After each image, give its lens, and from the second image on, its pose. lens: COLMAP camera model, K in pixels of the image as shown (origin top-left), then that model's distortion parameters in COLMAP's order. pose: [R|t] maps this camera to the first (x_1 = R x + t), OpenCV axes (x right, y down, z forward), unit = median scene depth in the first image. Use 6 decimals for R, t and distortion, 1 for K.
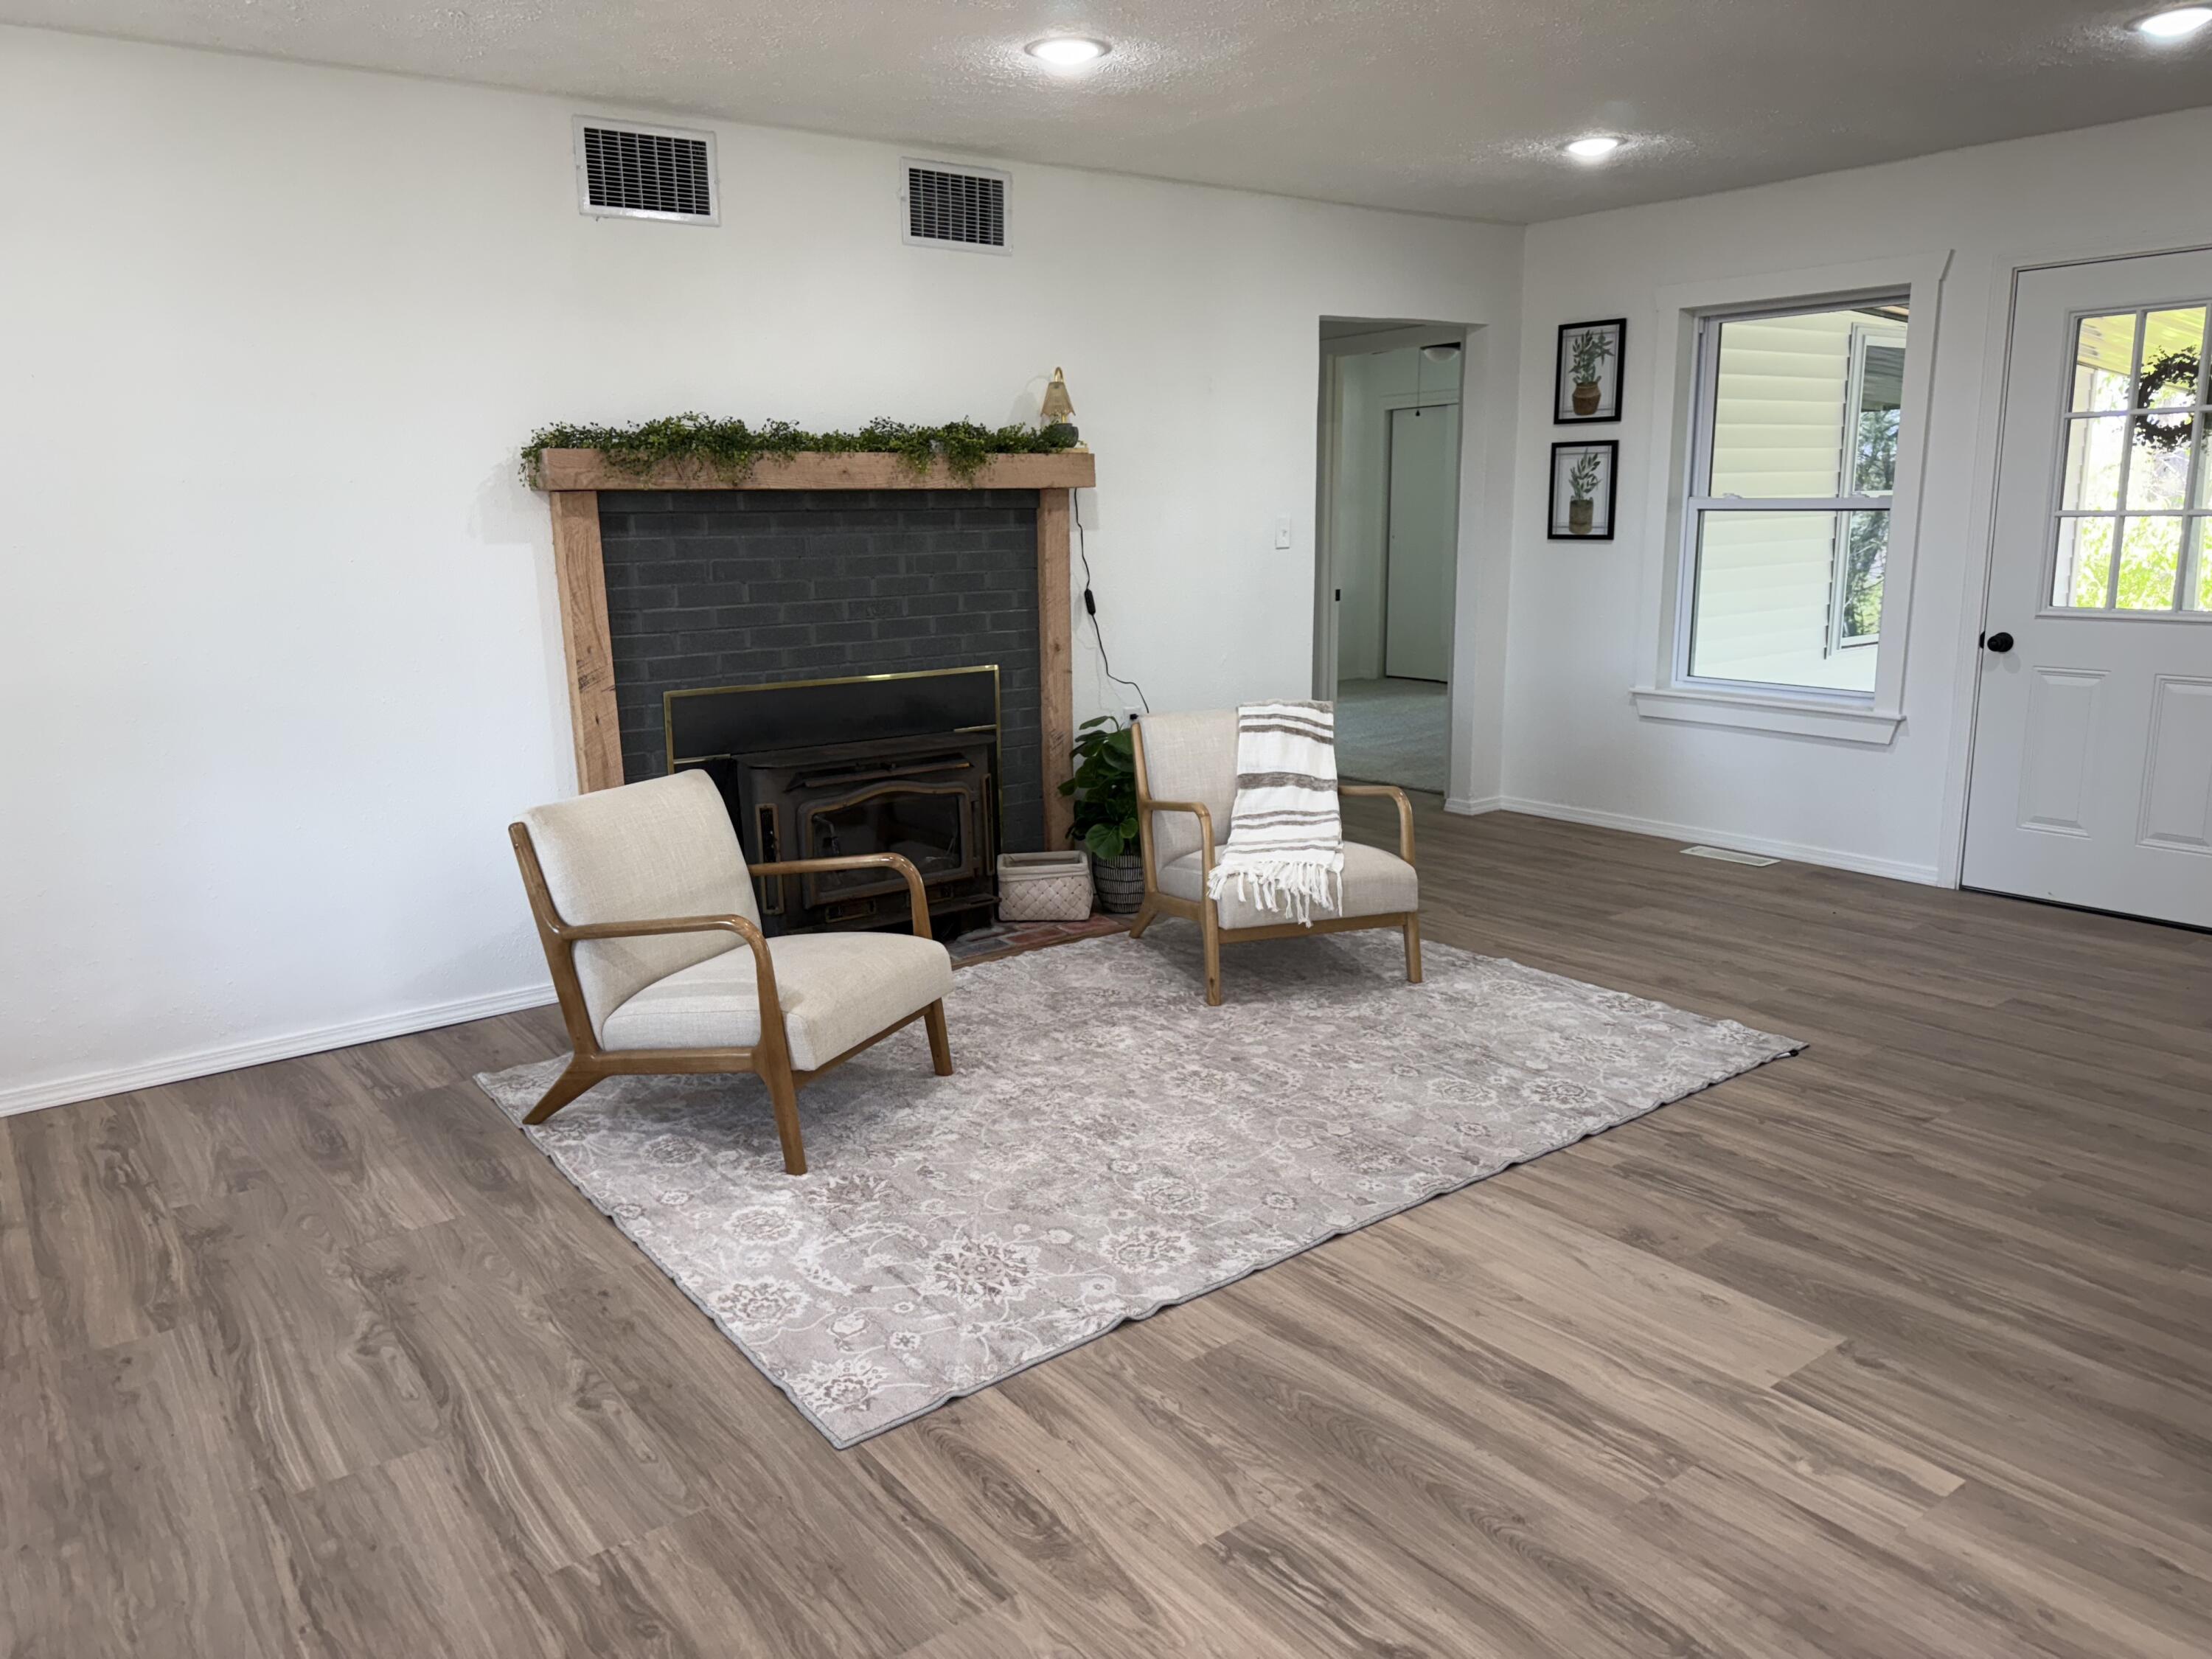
lens RADIAL K [[1557.1, 0, 1106.0], [0, 1557.1, 829.5], [0, 0, 1]] dist [0.118580, -0.182331]
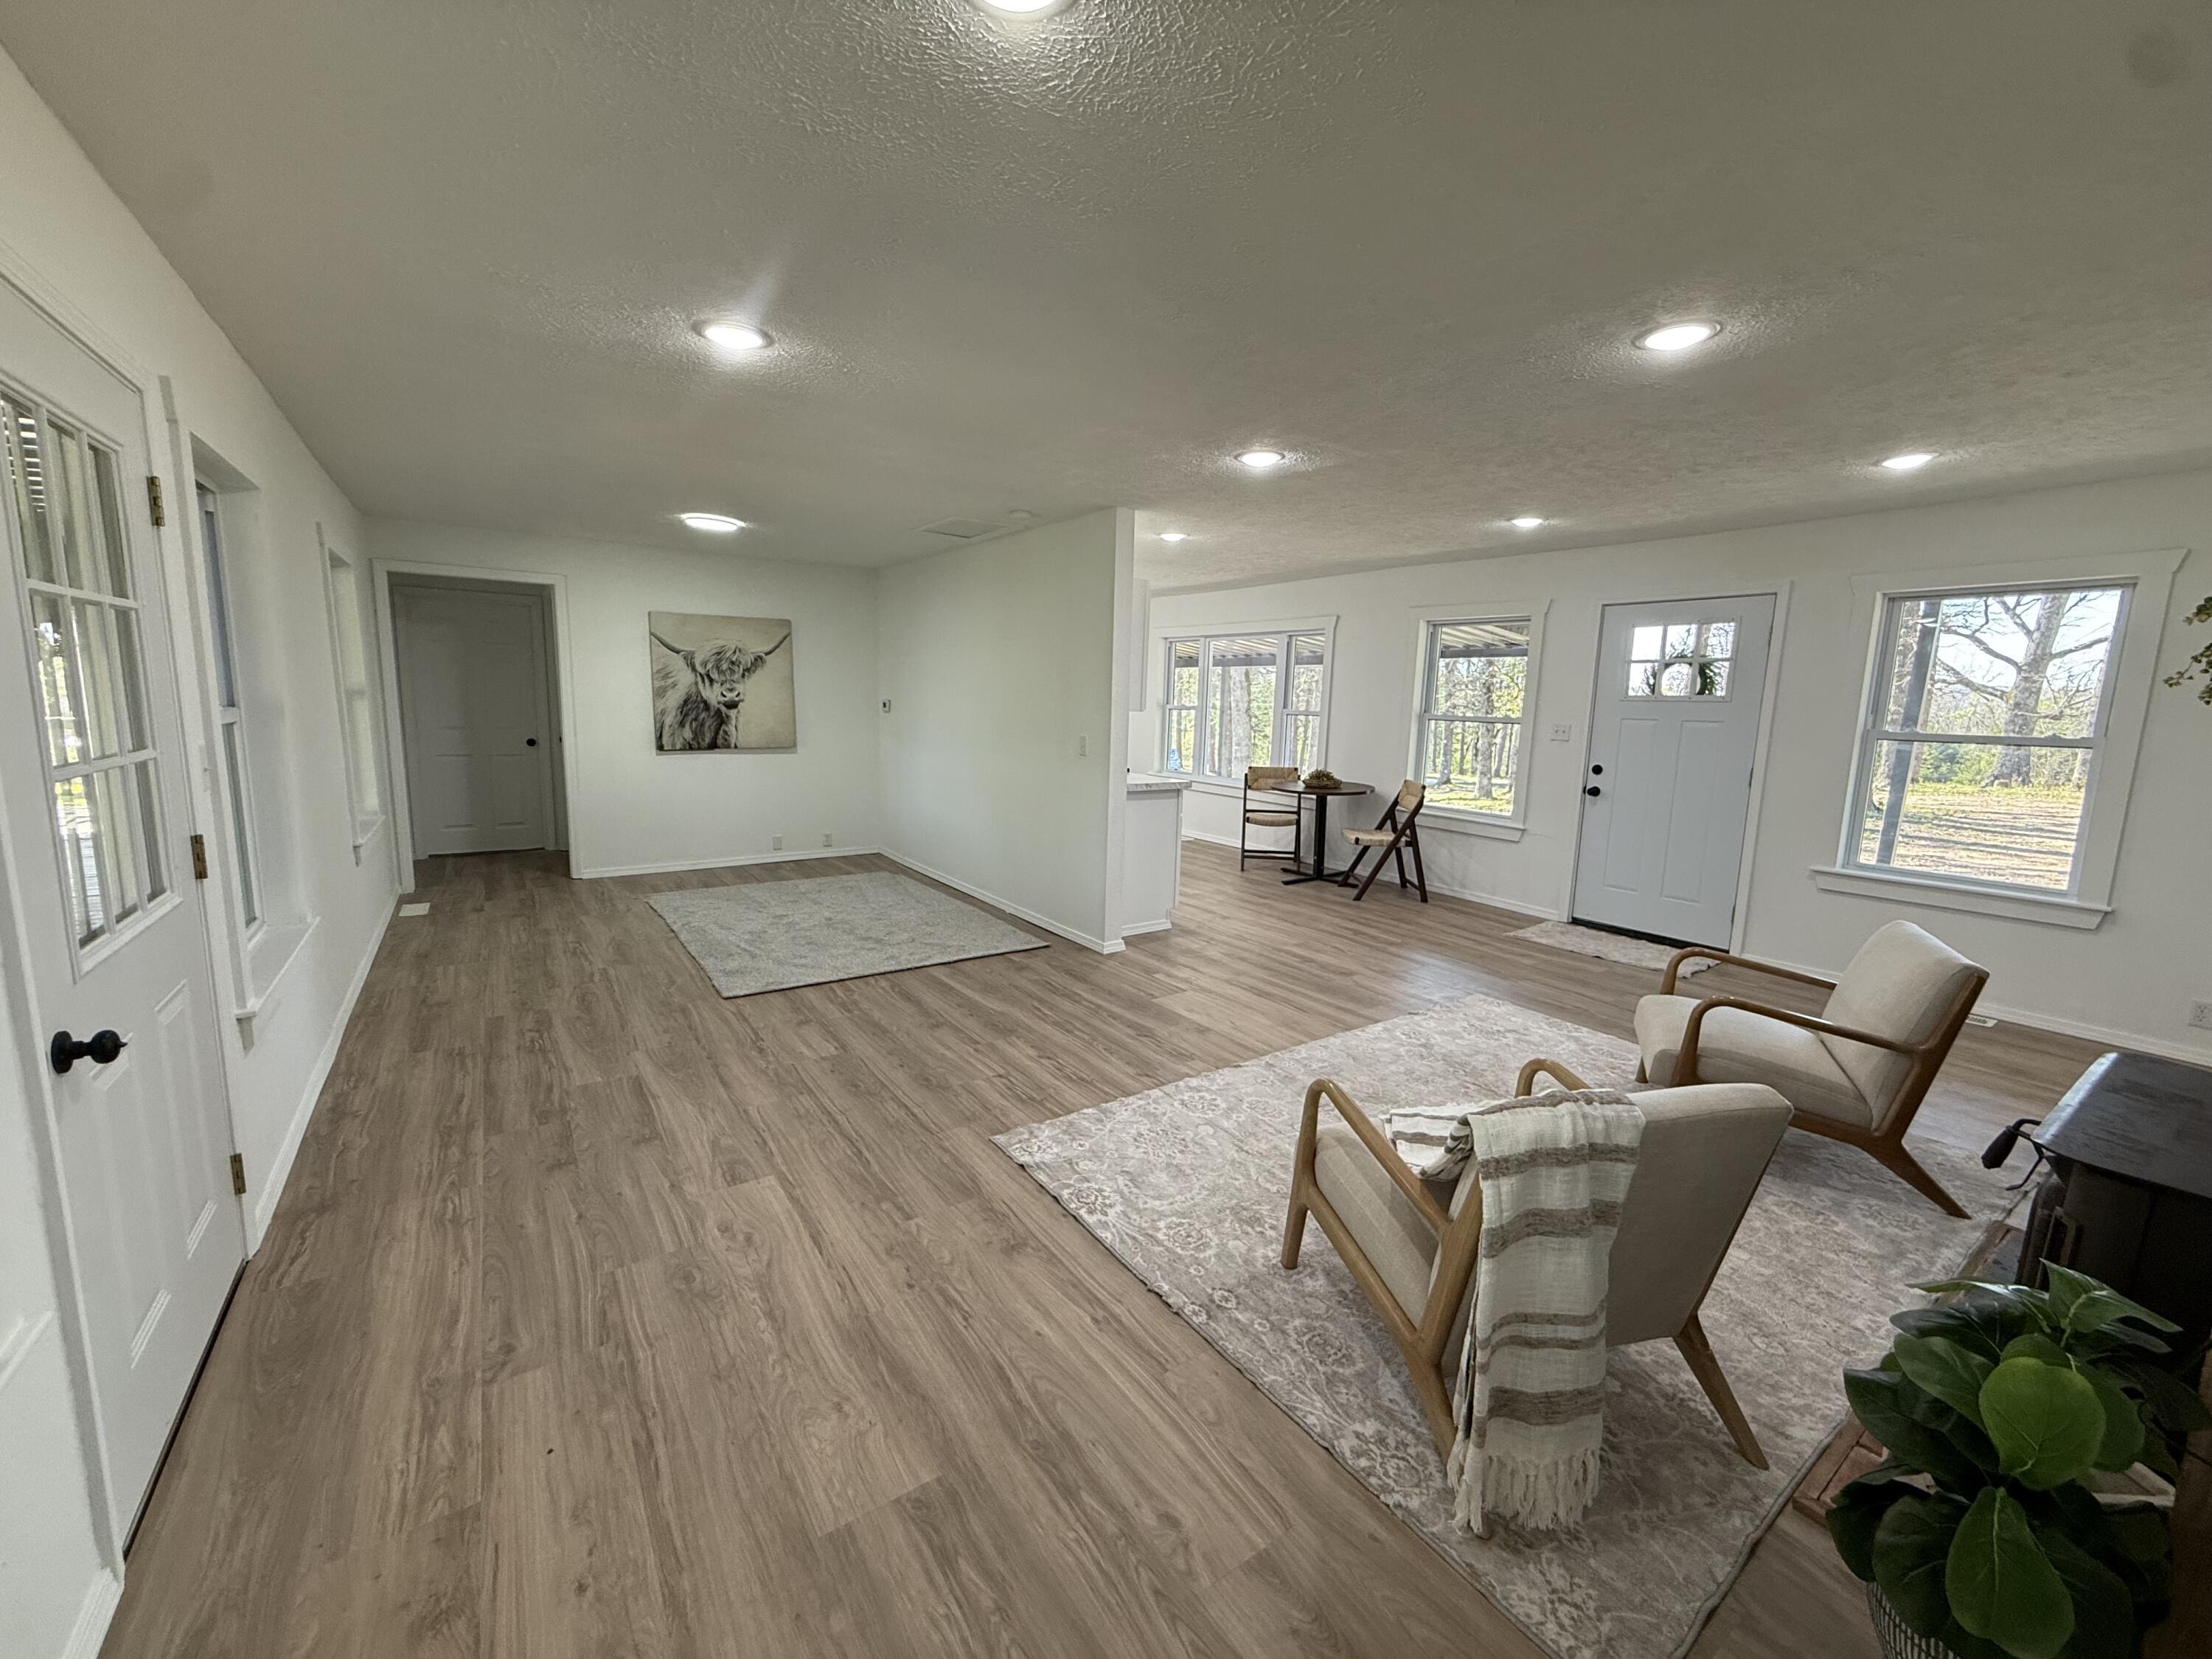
lens RADIAL K [[886.3, 0, 1117.4], [0, 886.3, 832.2], [0, 0, 1]] dist [0.000306, 0.000201]
pose [[-0.999642, -0.006712, 0.025905, 0.393656], [0.002927, 0.934794, 0.355177, -0.427387], [-0.026600, 0.355126, -0.934440, 1.924843]]
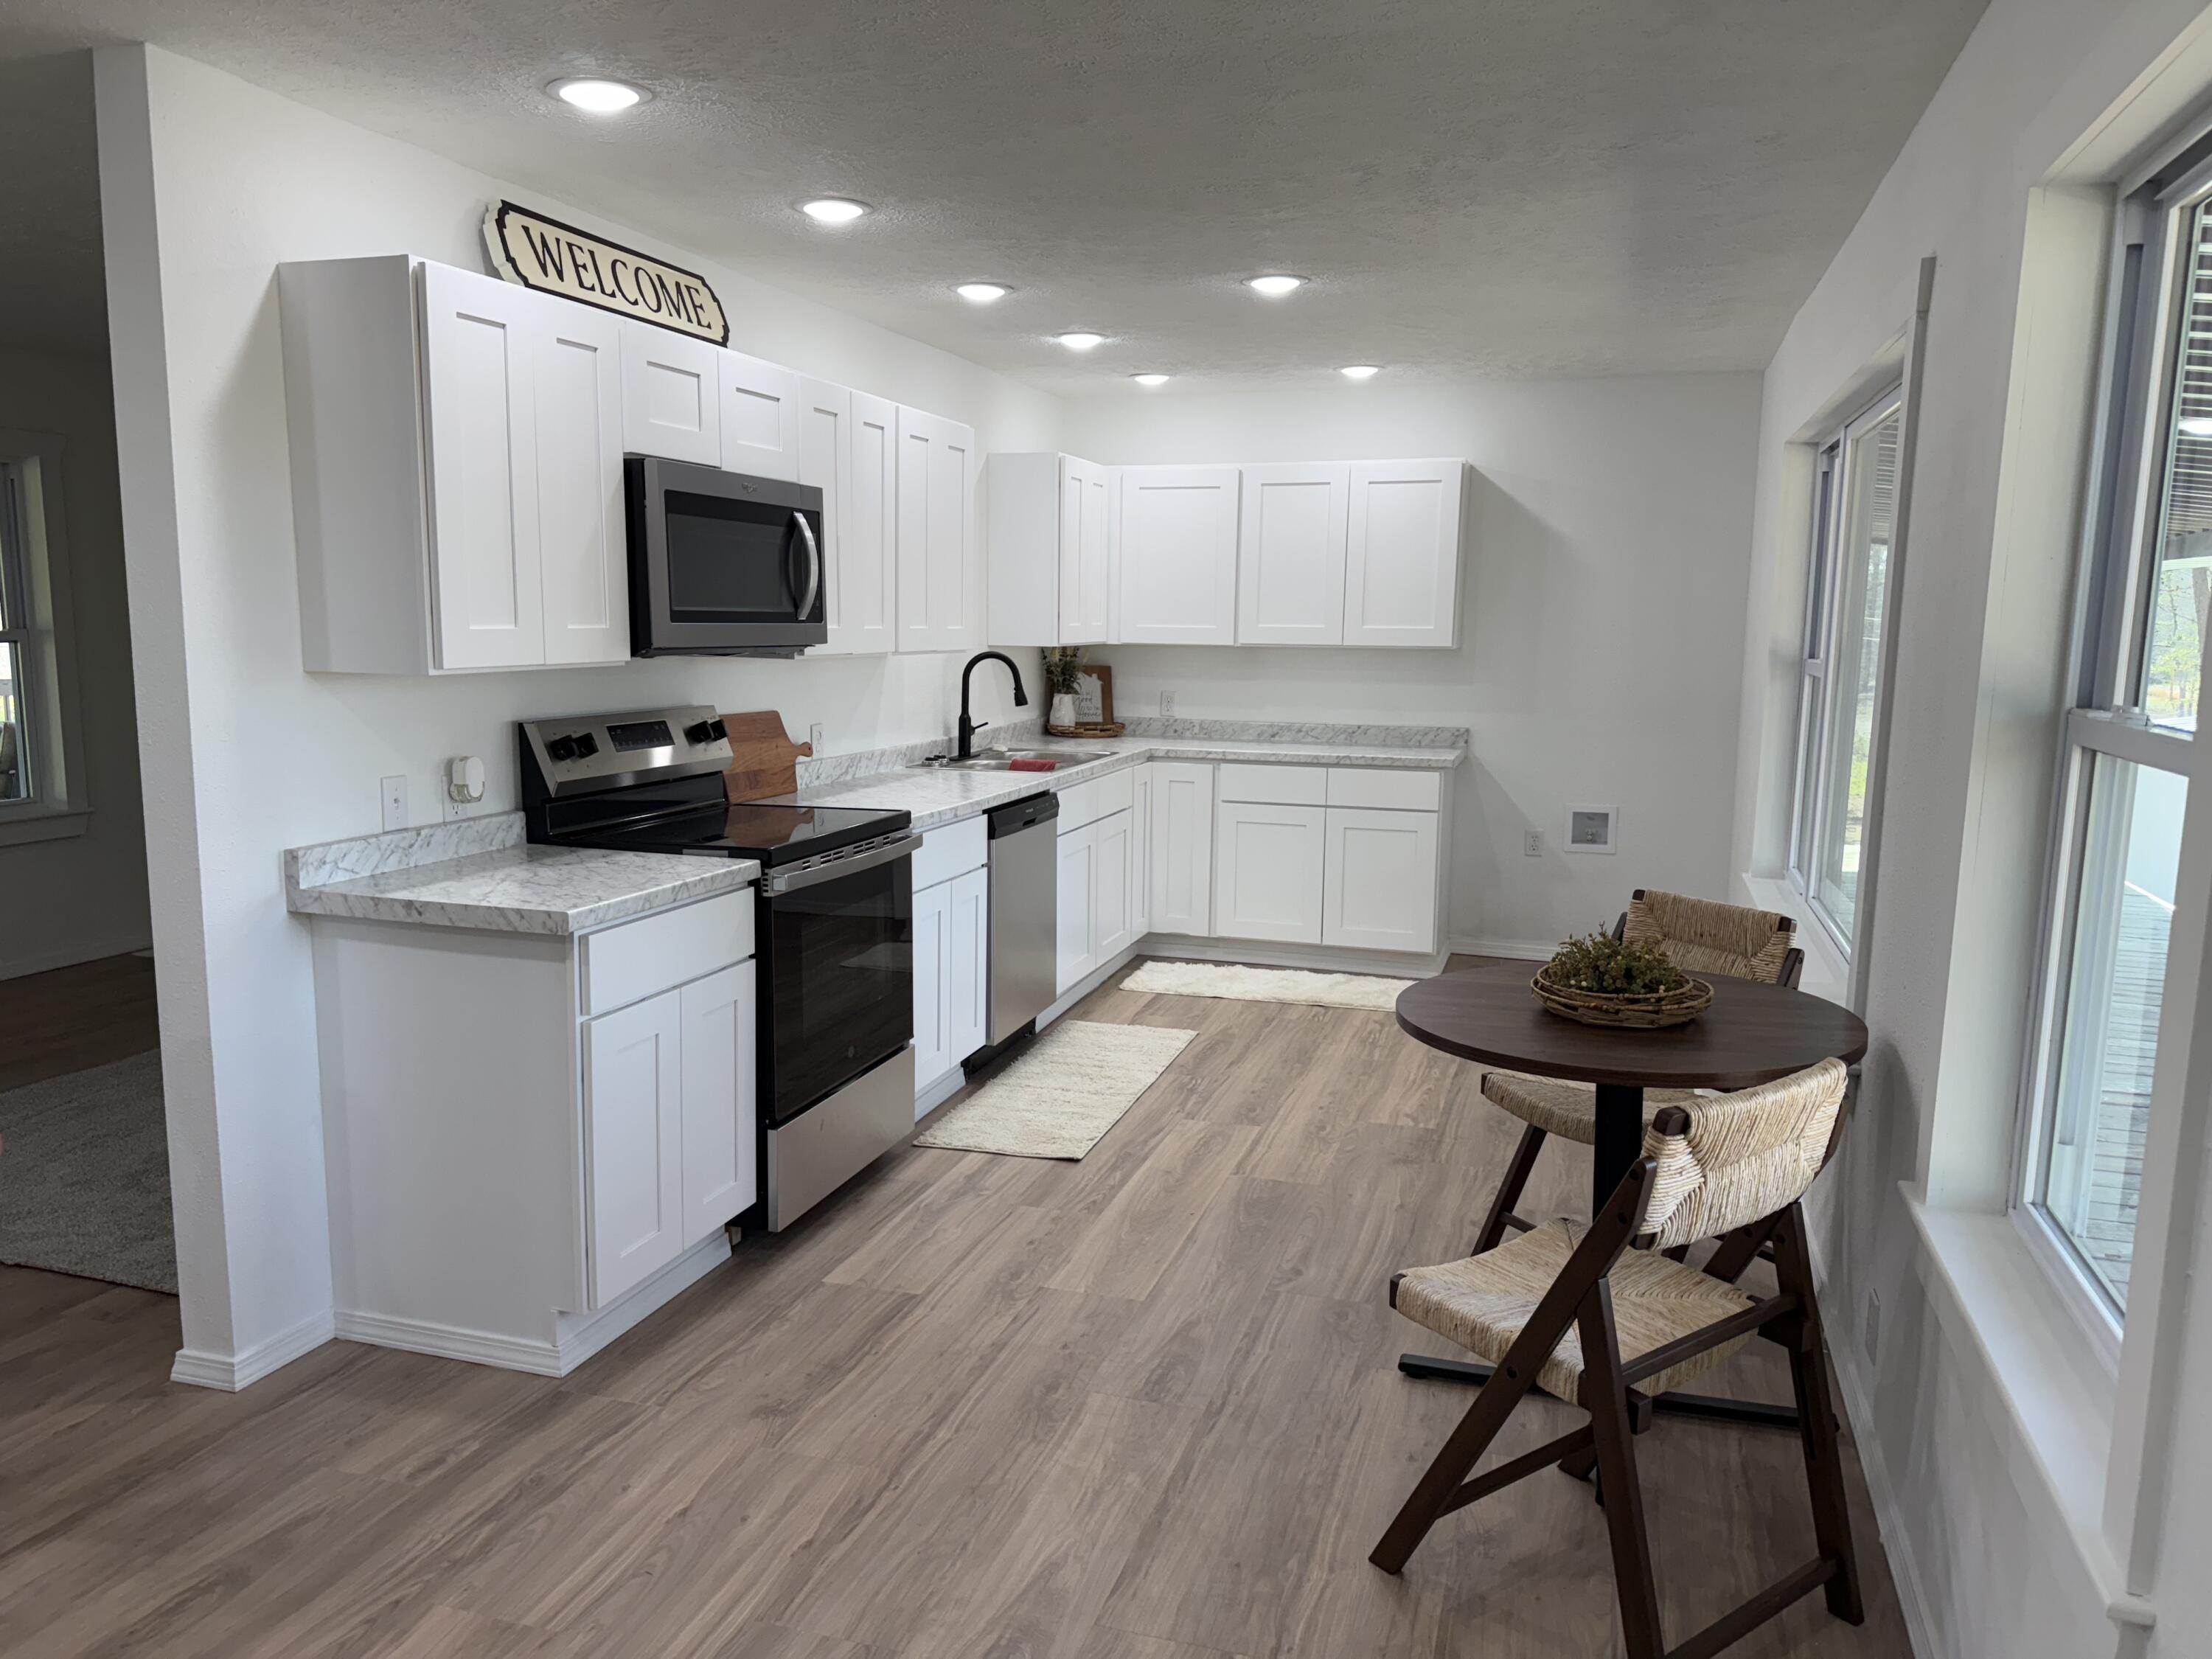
lens RADIAL K [[1557.1, 0, 1106.0], [0, 1557.1, 829.5], [0, 0, 1]] dist [0.118580, -0.182331]
pose [[-0.574323, -0.079489, 0.814761, -0.586270], [0.189556, 0.955312, 0.226819, -0.113753], [-0.796381, 0.284710, -0.533590, 0.554622]]
